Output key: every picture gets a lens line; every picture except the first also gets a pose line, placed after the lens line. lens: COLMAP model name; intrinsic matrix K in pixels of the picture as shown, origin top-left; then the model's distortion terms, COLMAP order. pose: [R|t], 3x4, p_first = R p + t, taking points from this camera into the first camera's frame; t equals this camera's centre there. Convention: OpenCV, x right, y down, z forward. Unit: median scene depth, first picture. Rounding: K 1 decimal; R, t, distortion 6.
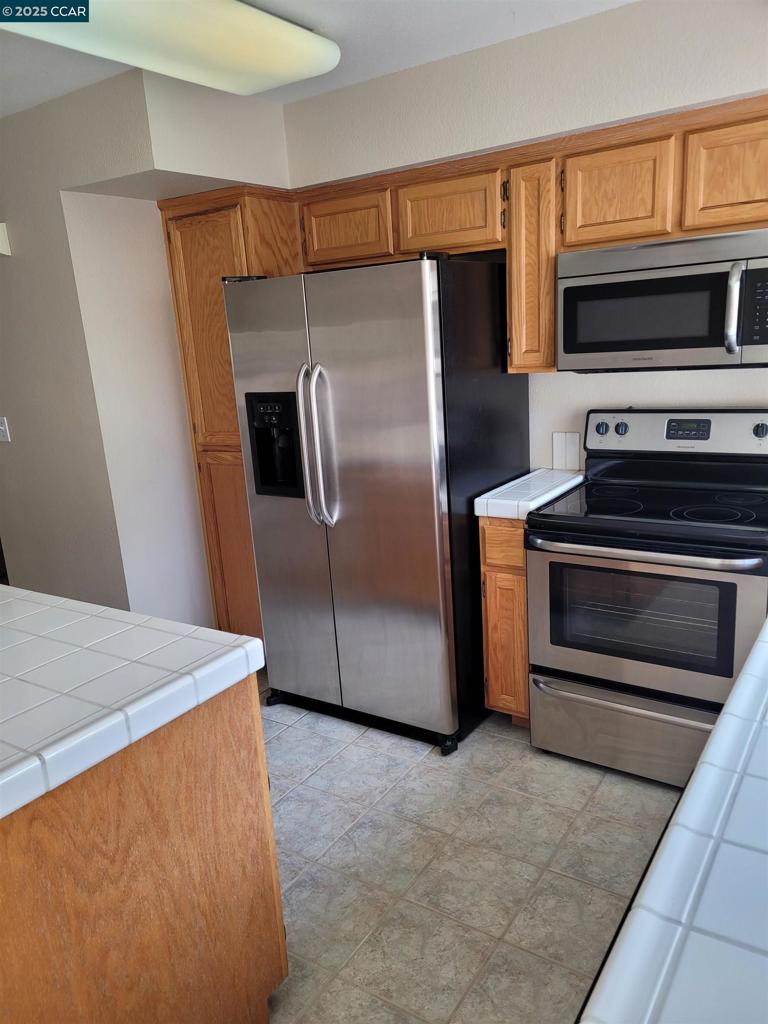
lens RADIAL K [[766.7, 0, 387.1], [0, 766.7, 522.8], [0, 0, 1]] dist [0.055629, -0.039676]
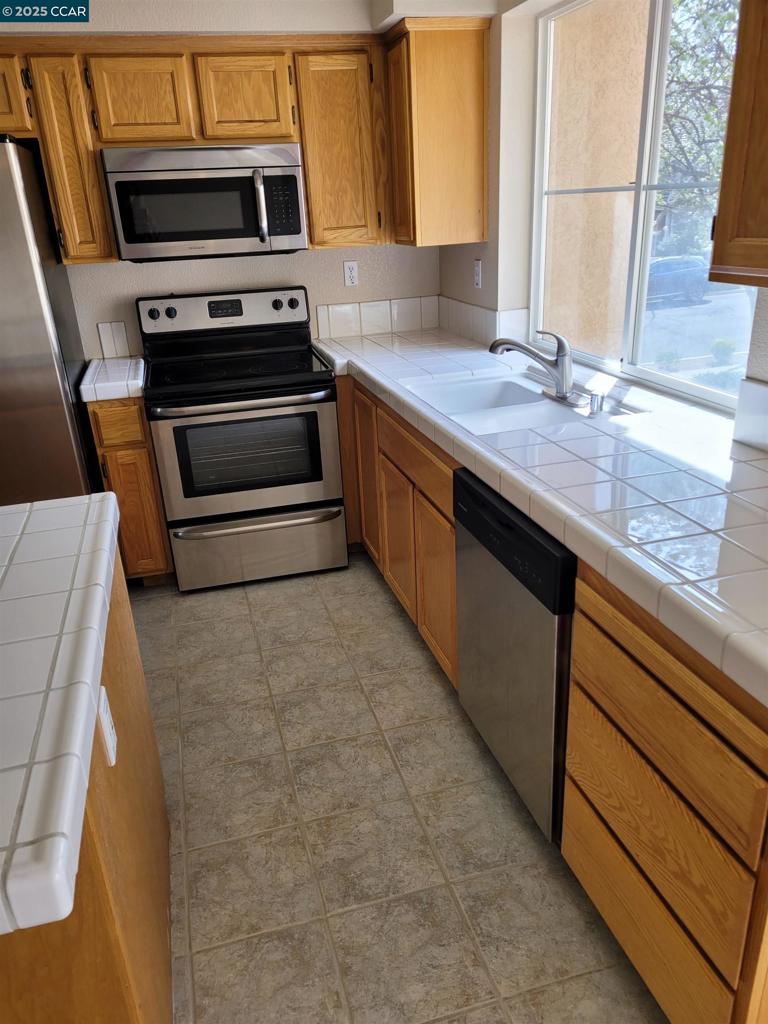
lens RADIAL K [[766.7, 0, 391.0], [0, 766.7, 514.7], [0, 0, 1]] dist [0.055629, -0.039676]
pose [[0.654384, -0.252543, 0.712744, -0.425816], [0.193078, 0.967140, 0.165413, 0.048645], [-0.731097, 0.029372, 0.681641, -0.030901]]
